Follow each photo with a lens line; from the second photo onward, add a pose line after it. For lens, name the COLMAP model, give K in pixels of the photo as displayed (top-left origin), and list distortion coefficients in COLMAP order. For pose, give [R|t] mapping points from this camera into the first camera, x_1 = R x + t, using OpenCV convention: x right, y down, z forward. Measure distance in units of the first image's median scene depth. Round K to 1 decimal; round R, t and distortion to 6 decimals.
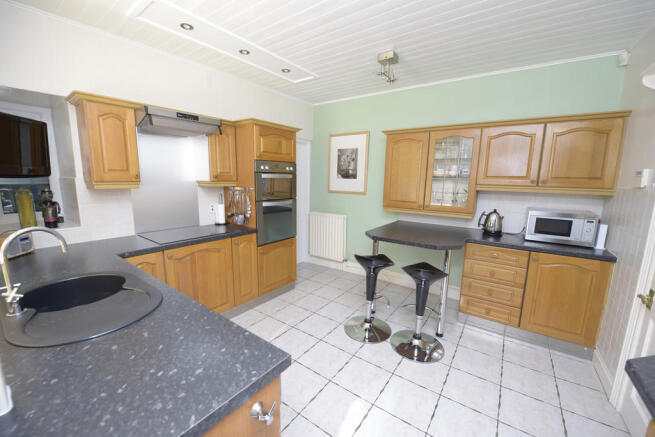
lens RADIAL K [[260.0, 0, 332.9], [0, 260.0, 216.3], [0, 0, 1]] dist [-0.019649, -0.000398]
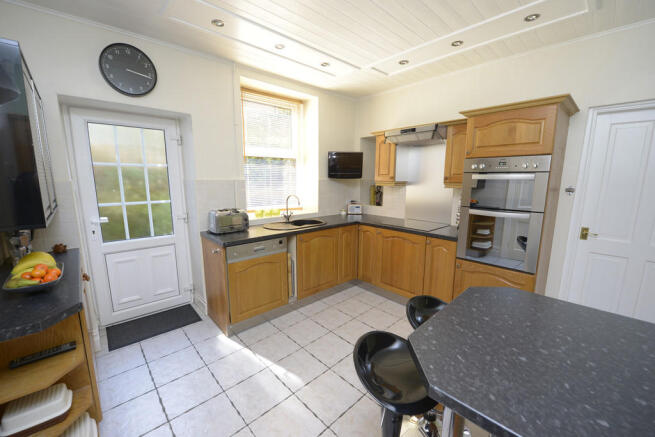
lens RADIAL K [[260.0, 0, 333.0], [0, 260.0, 223.0], [0, 0, 1]] dist [-0.019649, -0.000398]
pose [[-0.189532, 0.132897, -0.972839, 0.715115], [-0.174731, 0.970418, 0.166608, -0.080796], [0.966202, 0.201562, -0.160704, 0.825304]]
